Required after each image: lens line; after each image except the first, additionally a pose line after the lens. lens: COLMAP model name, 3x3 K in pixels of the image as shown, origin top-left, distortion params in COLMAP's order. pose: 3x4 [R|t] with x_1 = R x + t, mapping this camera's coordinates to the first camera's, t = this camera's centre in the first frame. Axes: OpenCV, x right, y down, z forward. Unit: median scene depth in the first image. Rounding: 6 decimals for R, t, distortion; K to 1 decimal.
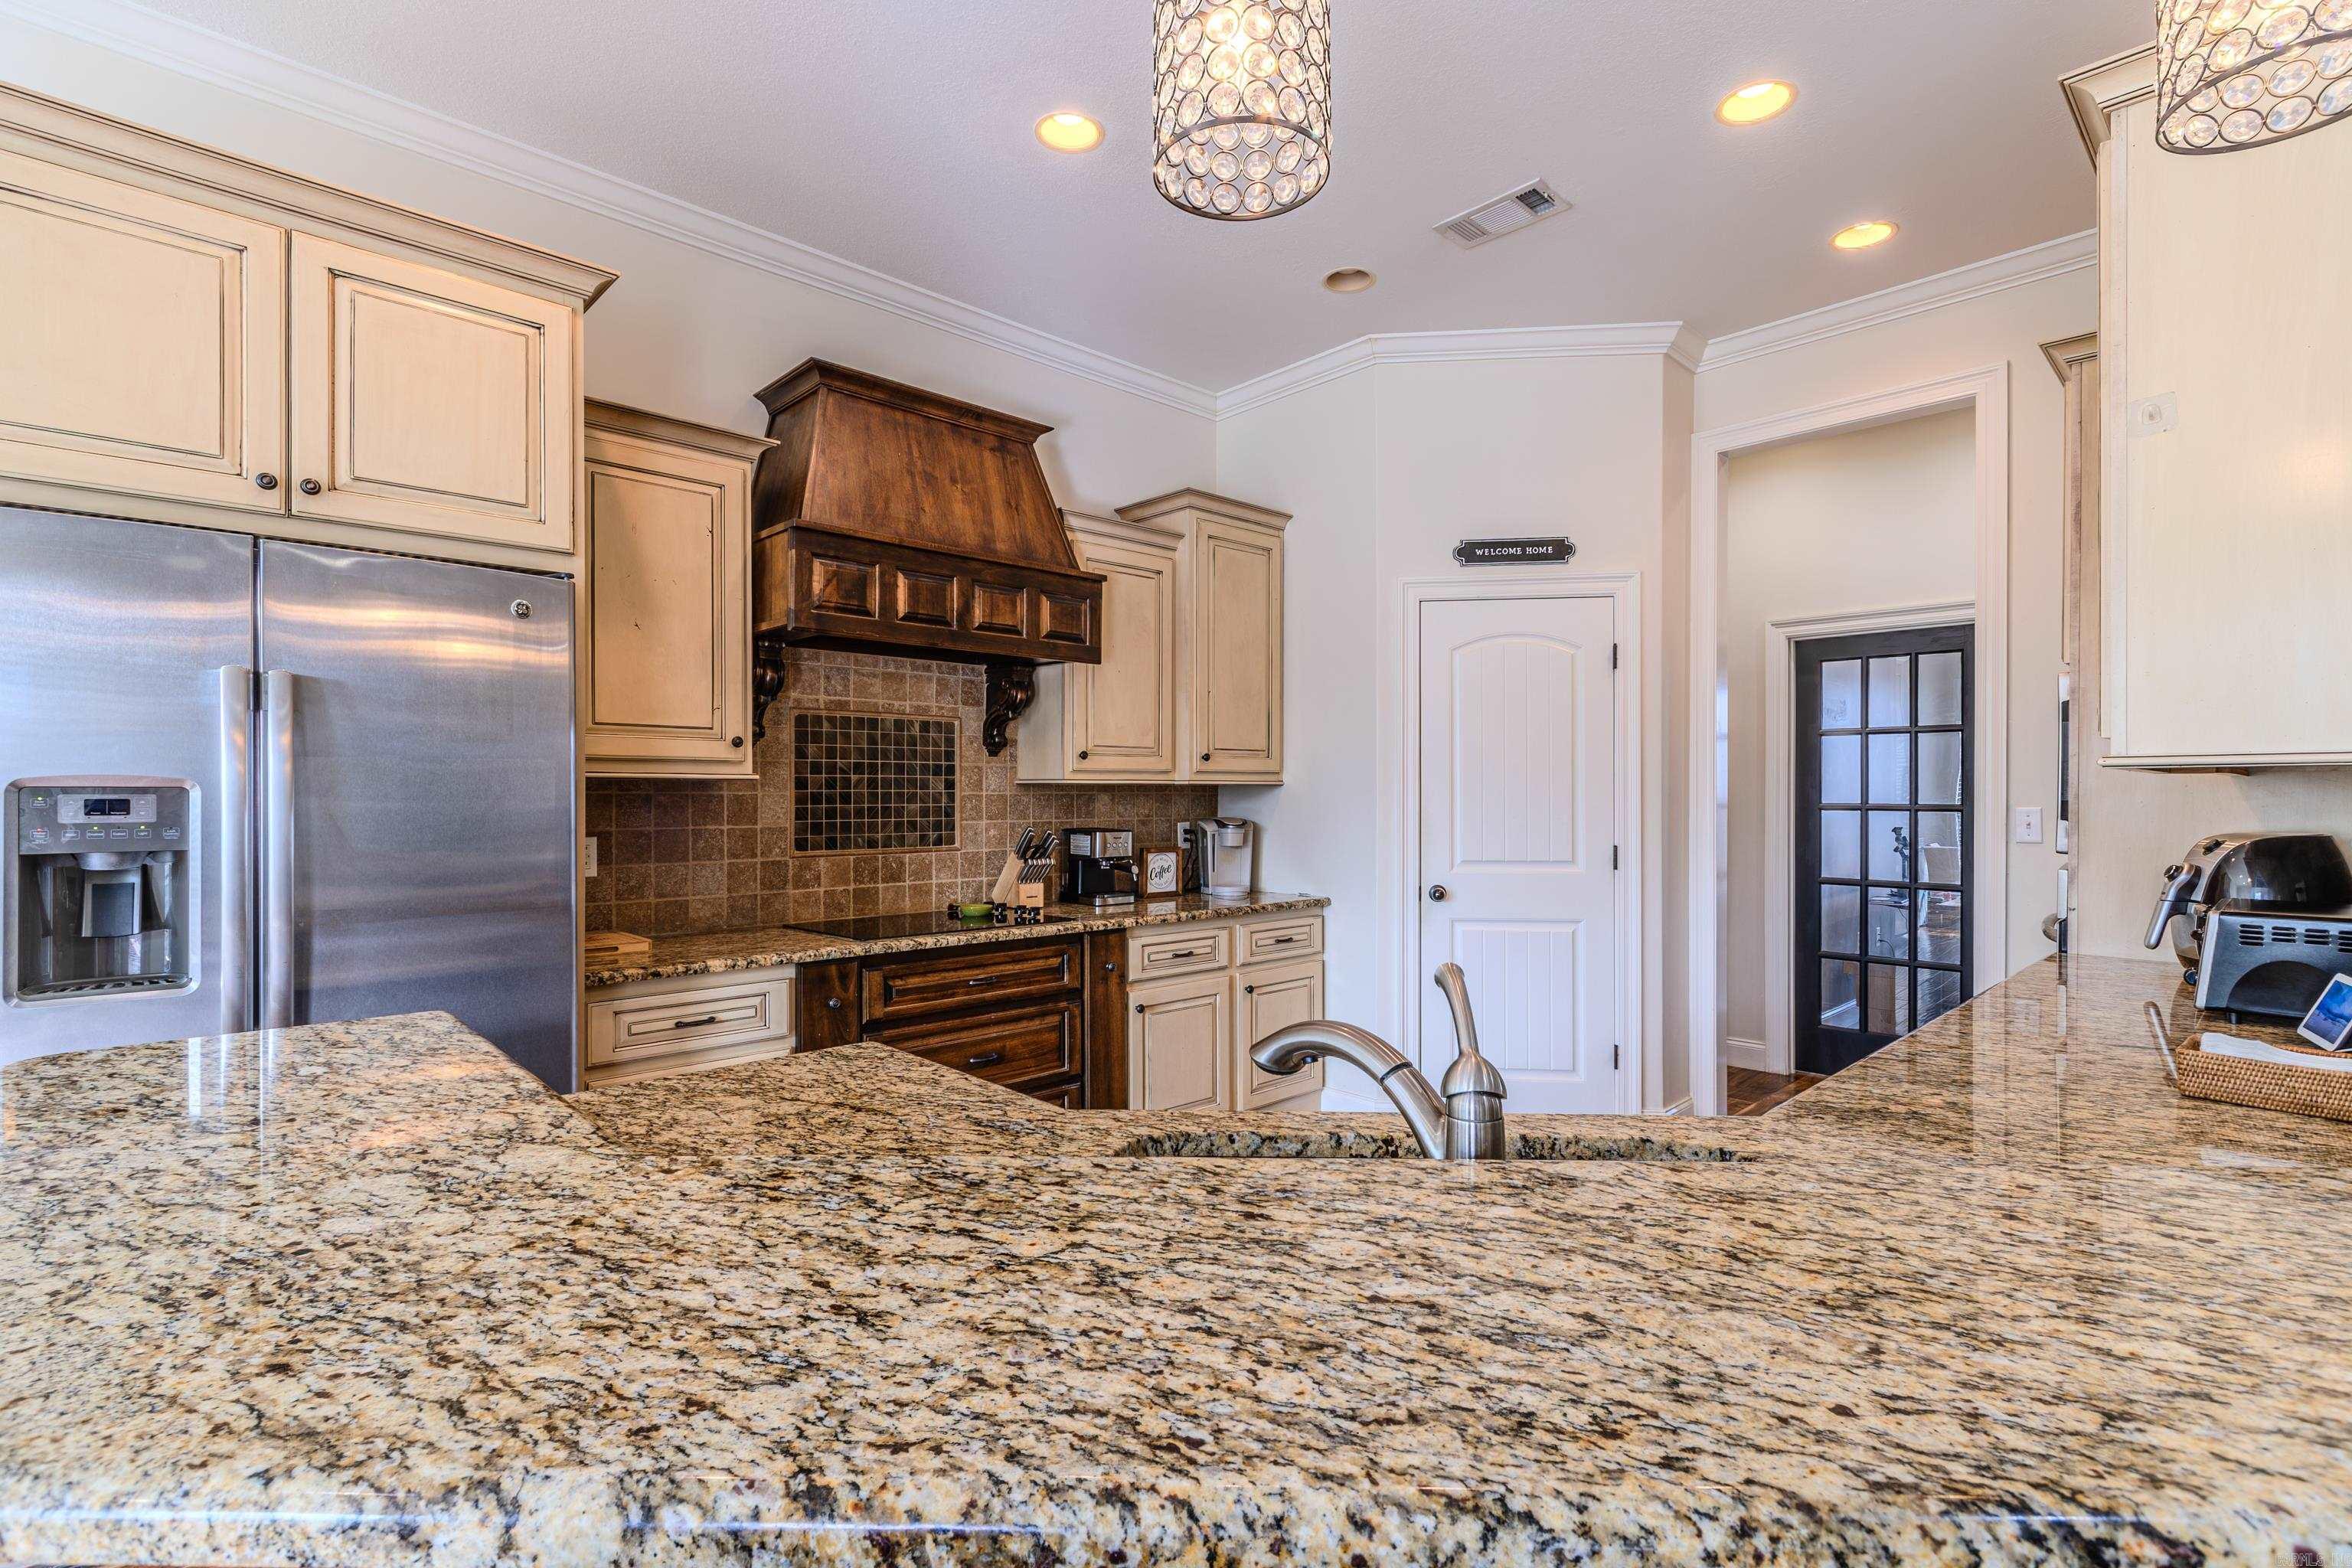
lens RADIAL K [[1072.2, 0, 1171.0], [0, 1072.2, 792.2], [0, 0, 1]] dist [0.000028, 0.000083]
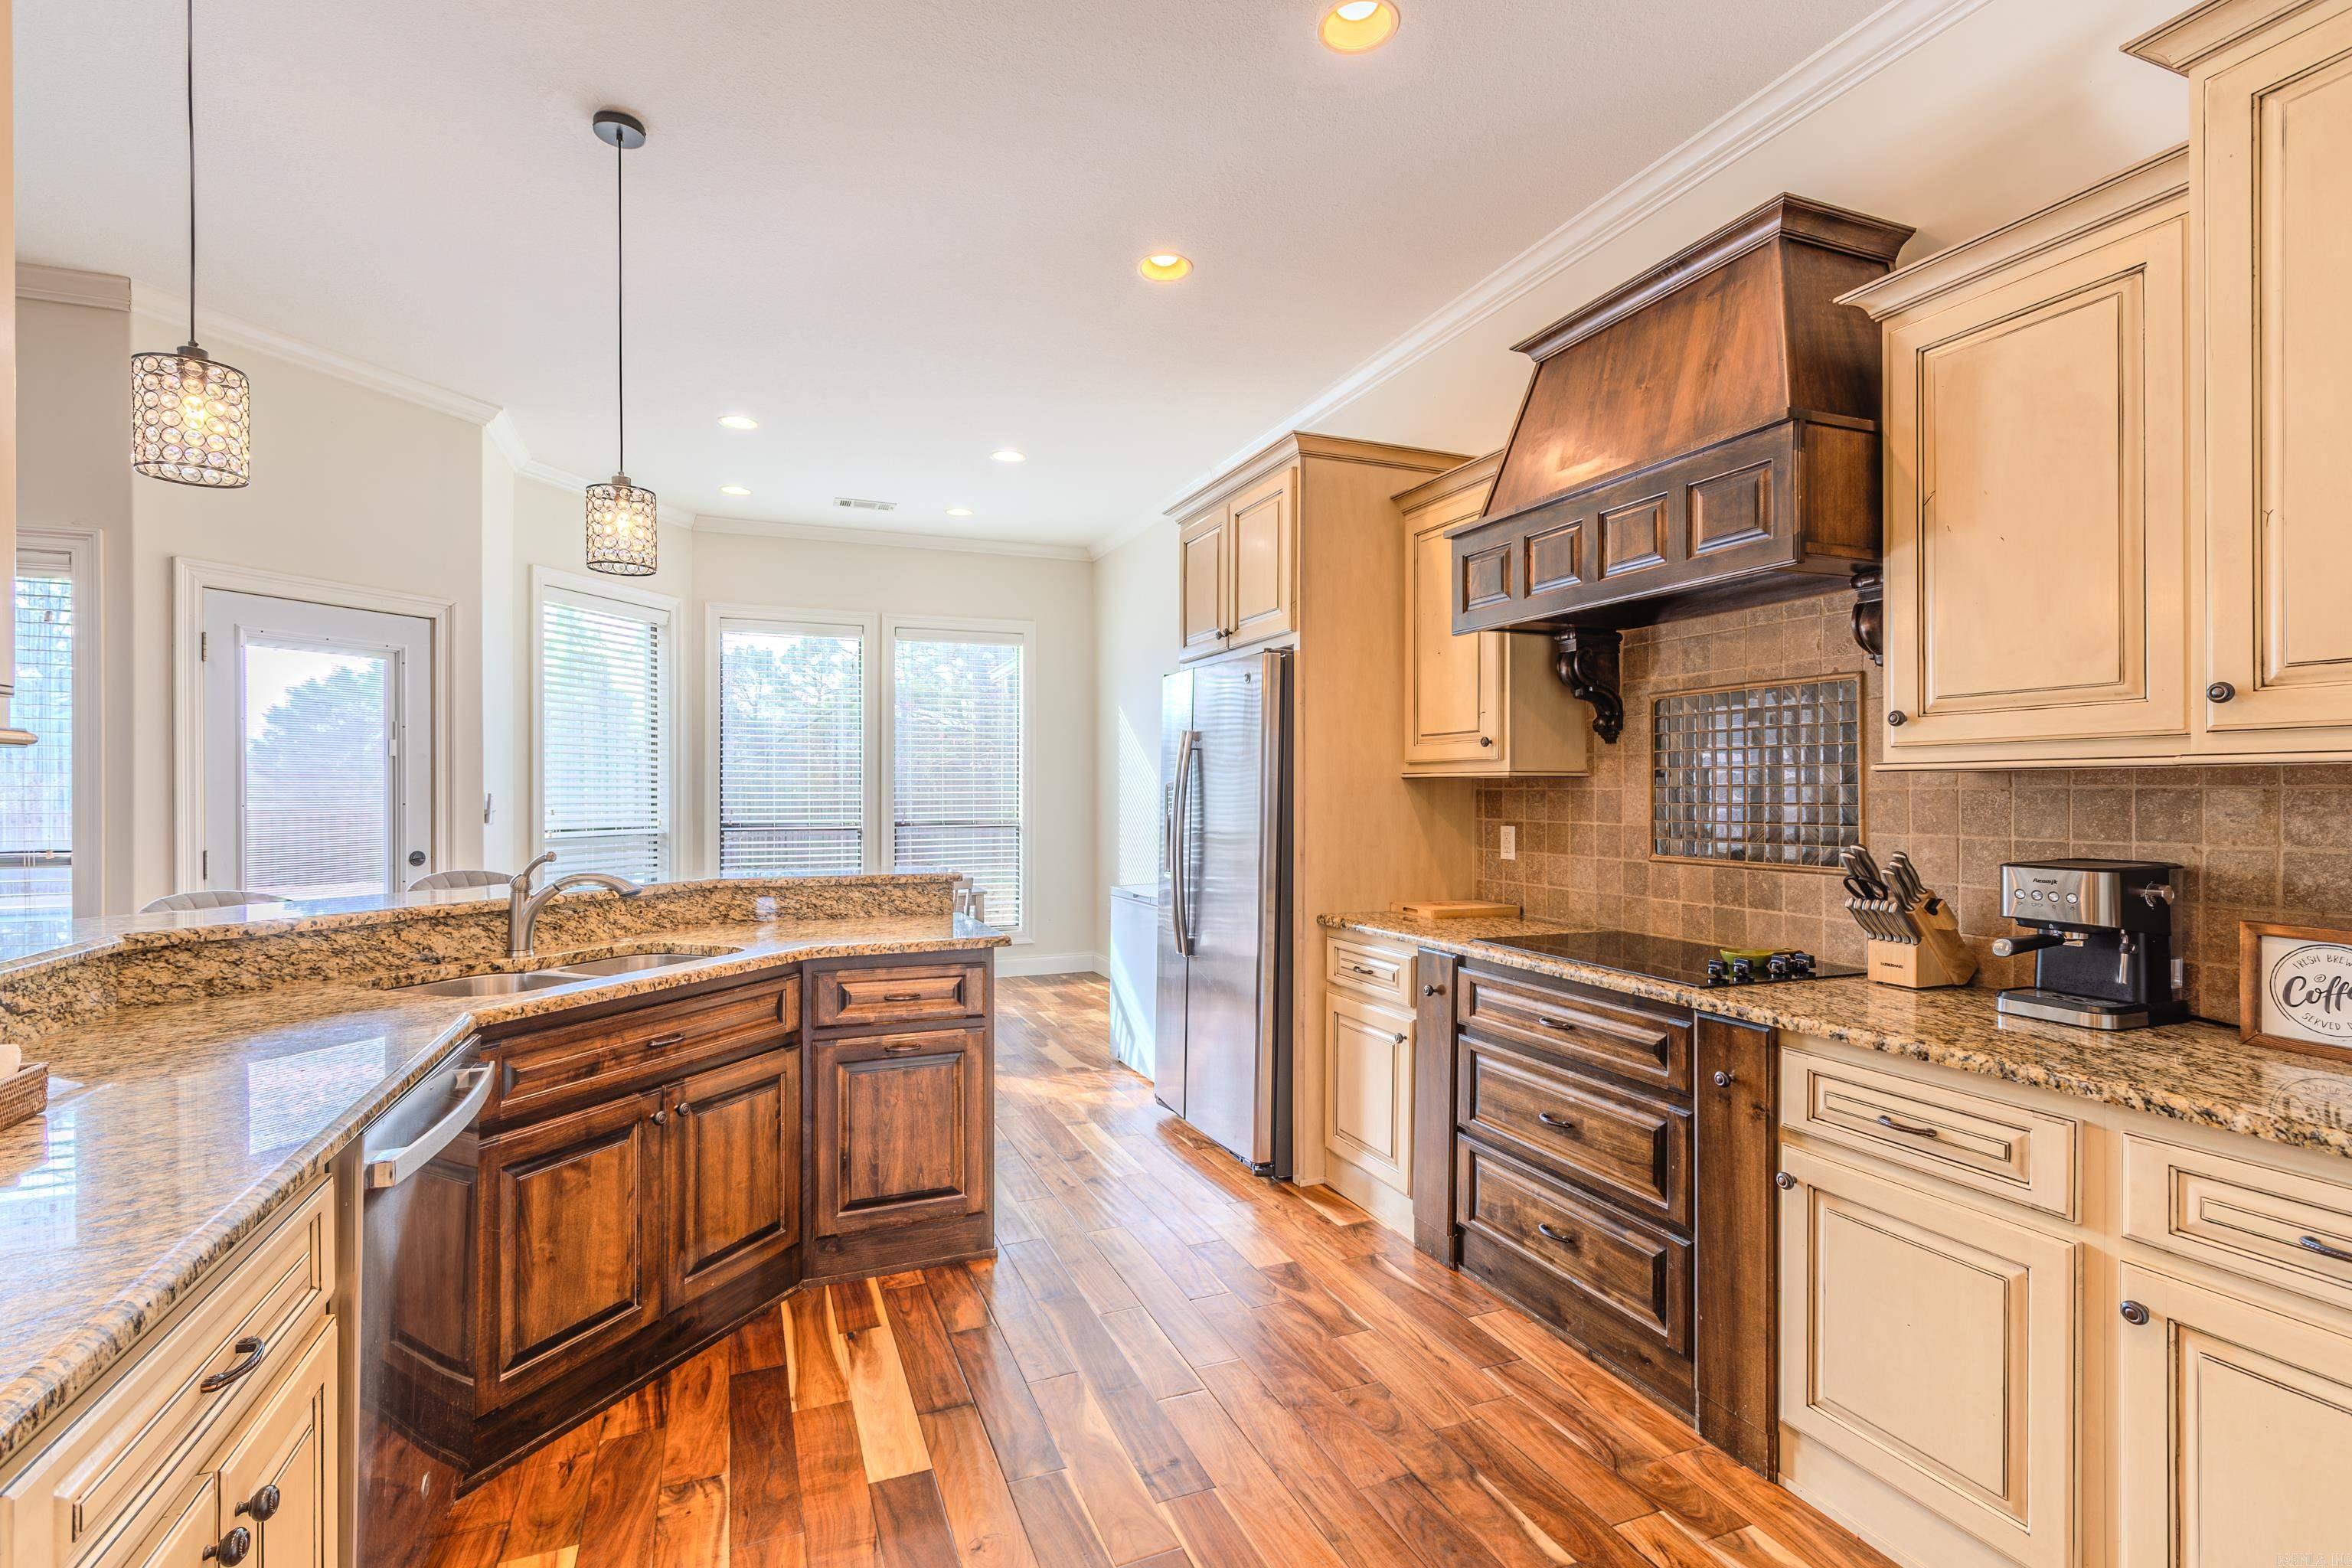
lens RADIAL K [[1072.2, 0, 1162.0], [0, 1072.2, 789.7], [0, 0, 1]] dist [0.000028, 0.000083]
pose [[-0.361583, -0.001589, -0.932338, 0.595861], [0.000184, 0.999998, -0.001776, 0.002977], [0.932340, -0.000814, -0.361583, 0.899444]]
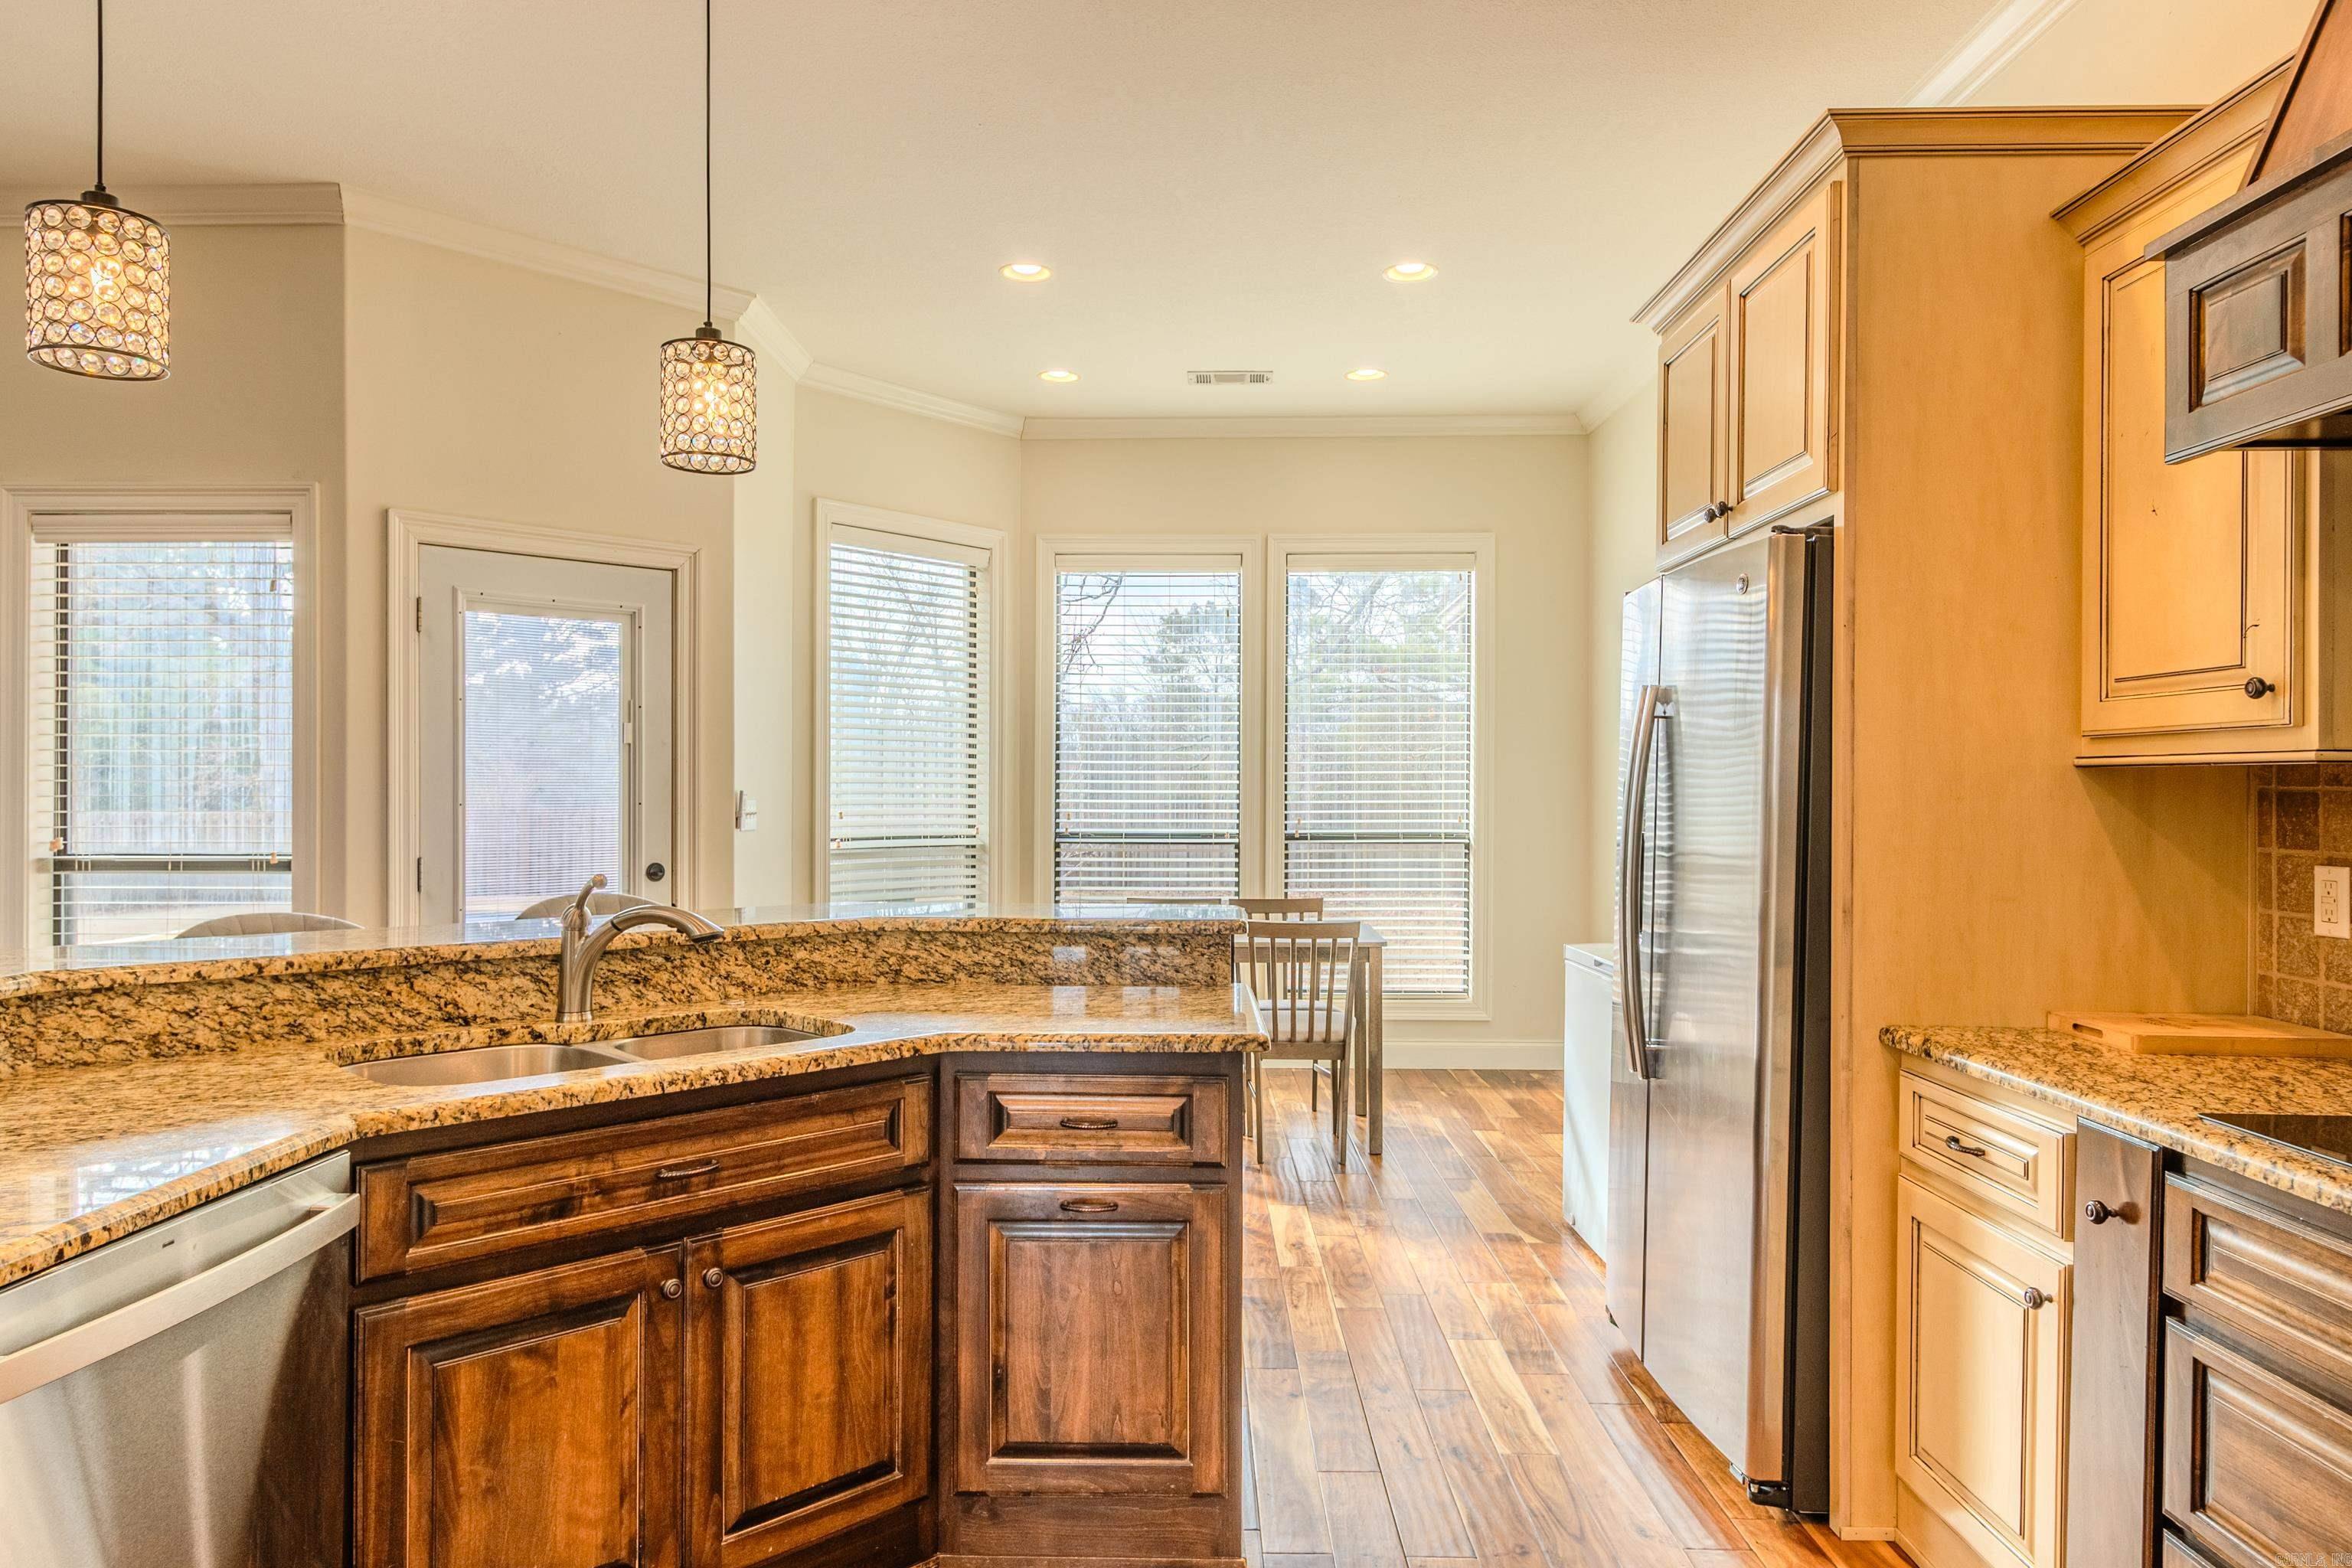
lens RADIAL K [[1448.7, 0, 1173.4], [0, 1448.7, 785.8], [0, 0, 1]] dist [-0.000937, 0.005430]
pose [[-0.701709, -0.004188, -0.712451, 0.370879], [-0.003370, 0.999991, -0.002559, 0.002757], [0.712456, 0.000605, -0.701717, 0.923148]]
